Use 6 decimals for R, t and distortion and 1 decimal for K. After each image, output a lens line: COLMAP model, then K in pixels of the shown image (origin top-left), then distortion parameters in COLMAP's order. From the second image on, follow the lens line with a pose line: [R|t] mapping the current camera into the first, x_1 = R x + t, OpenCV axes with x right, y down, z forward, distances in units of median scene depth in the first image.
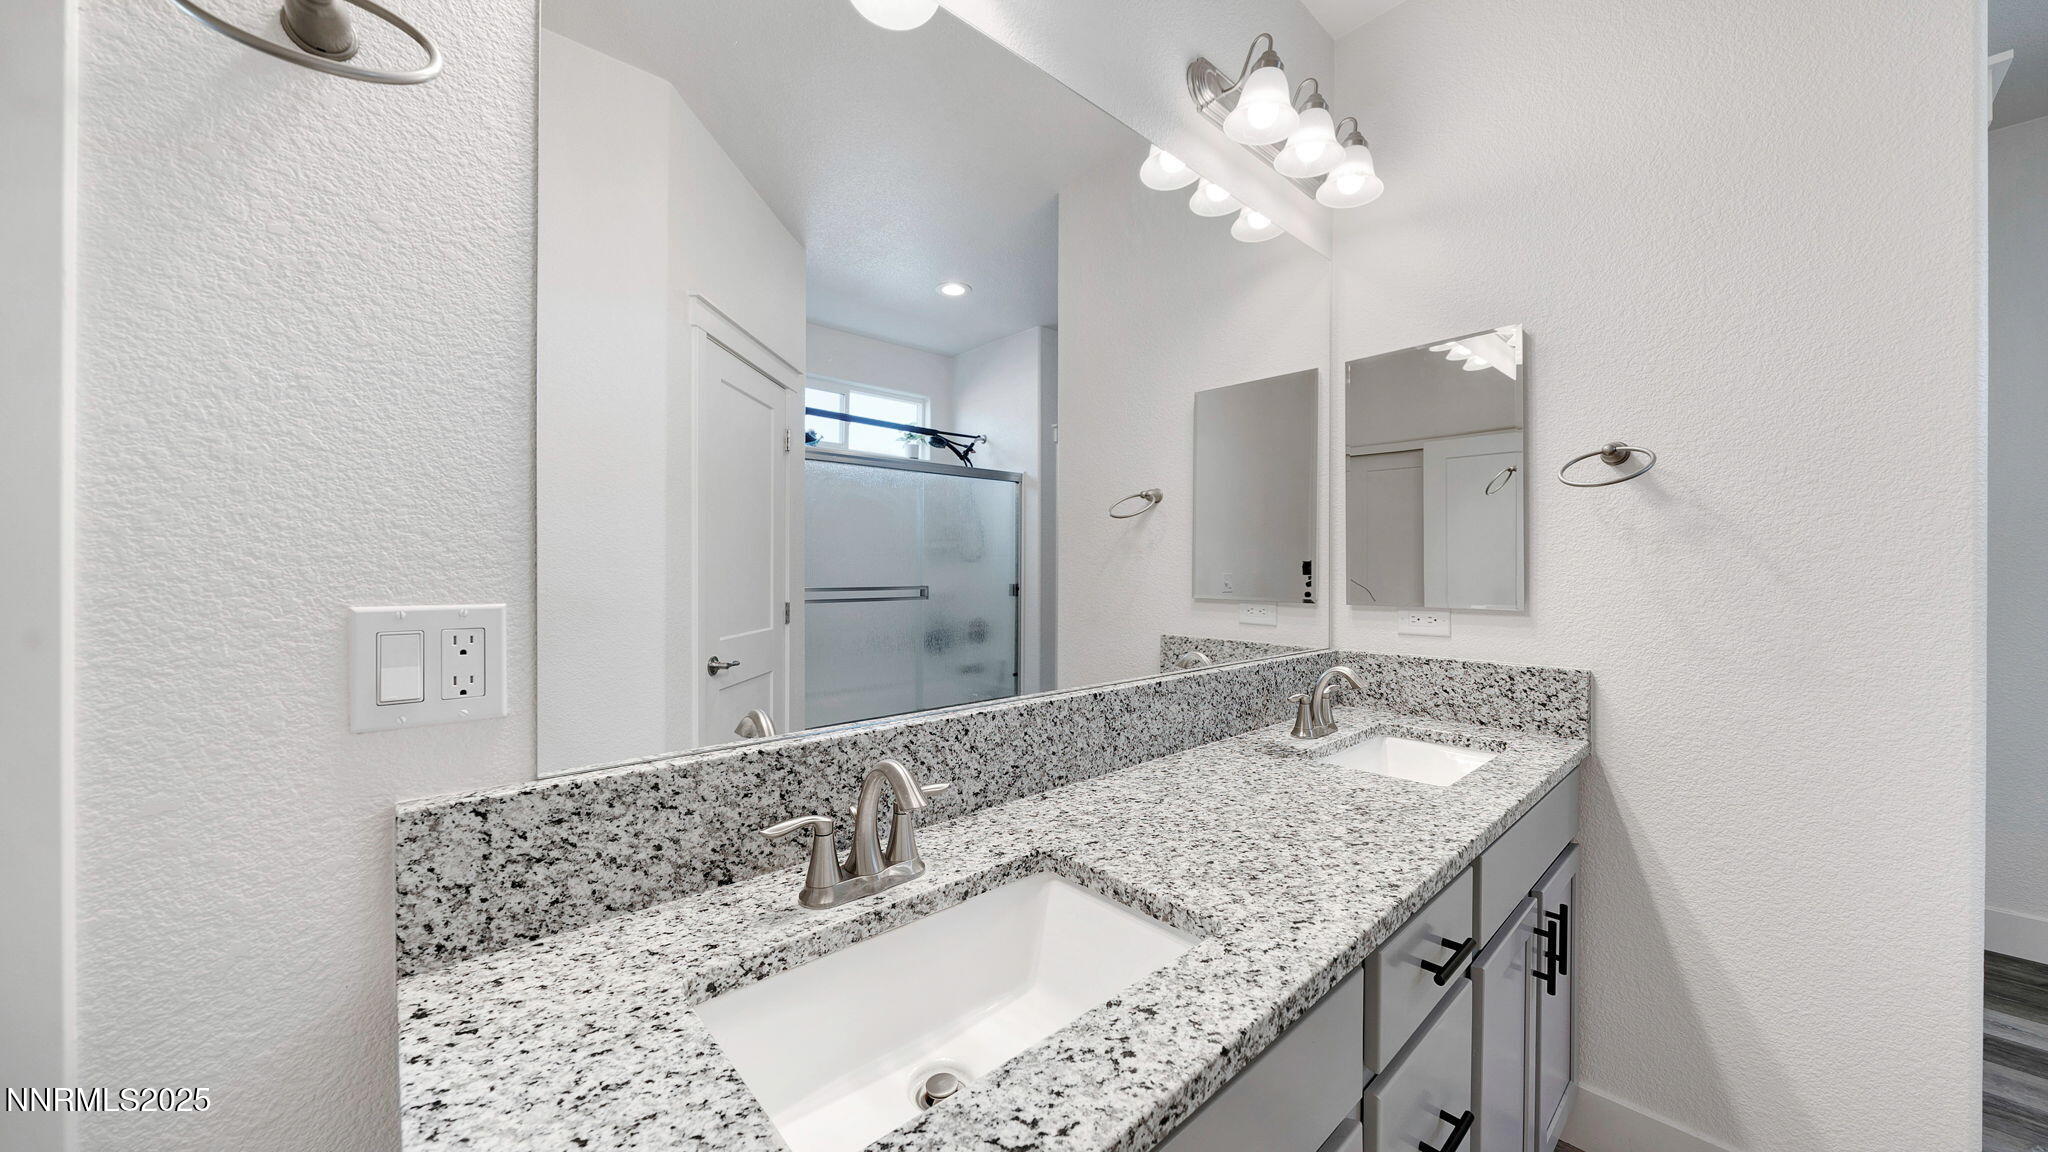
lens RADIAL K [[705.5, 0, 1024.0], [0, 705.5, 562.6], [0, 0, 1]] dist [-0.007109, 0.000219]
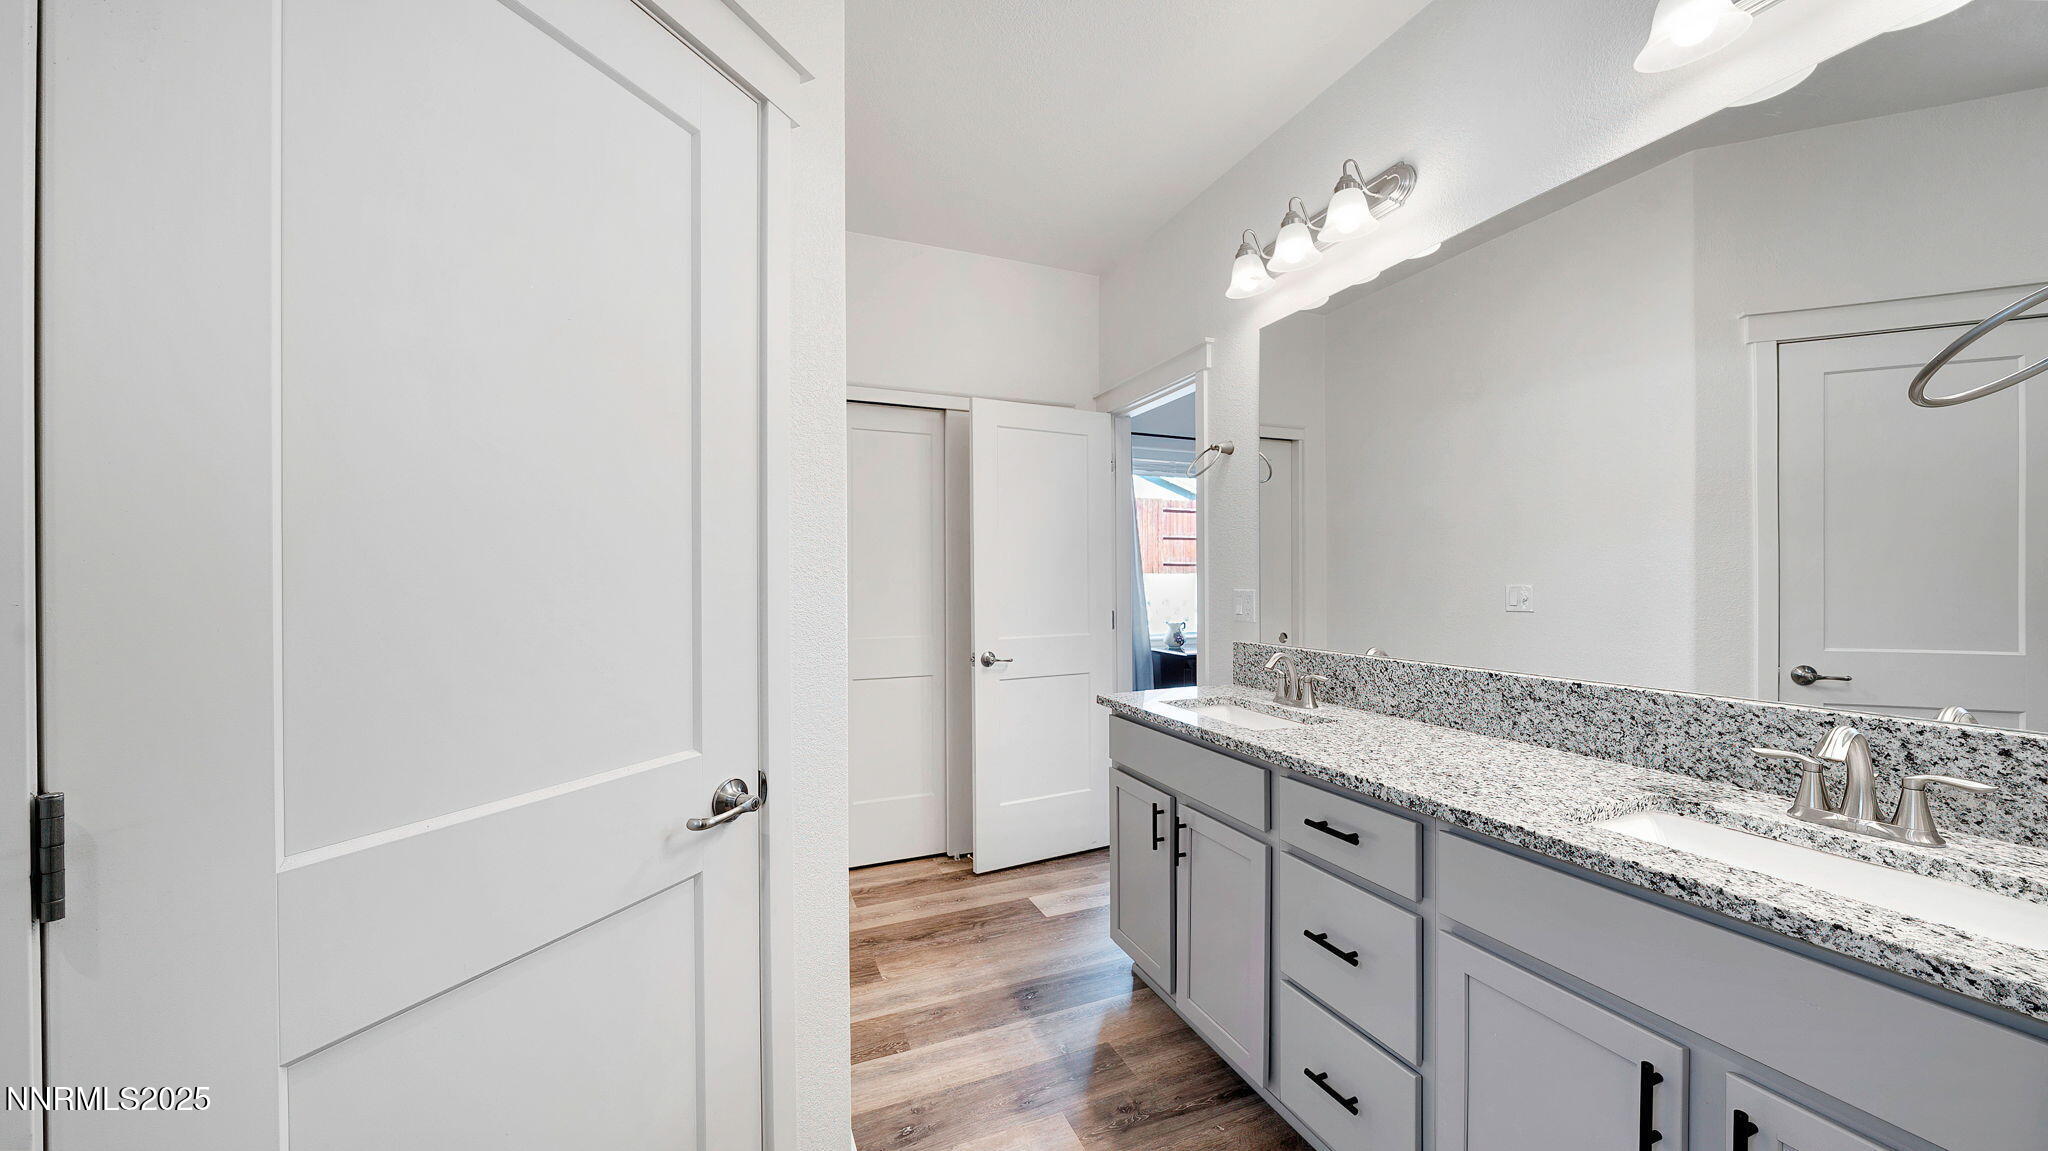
lens RADIAL K [[705.5, 0, 1024.0], [0, 705.5, 562.1], [0, 0, 1]] dist [-0.007109, 0.000219]
pose [[-0.345386, -0.024788, -0.938133, 1.543171], [0.011358, 0.999467, -0.030590, 0.009067], [0.938392, -0.021220, -0.344921, 0.605790]]
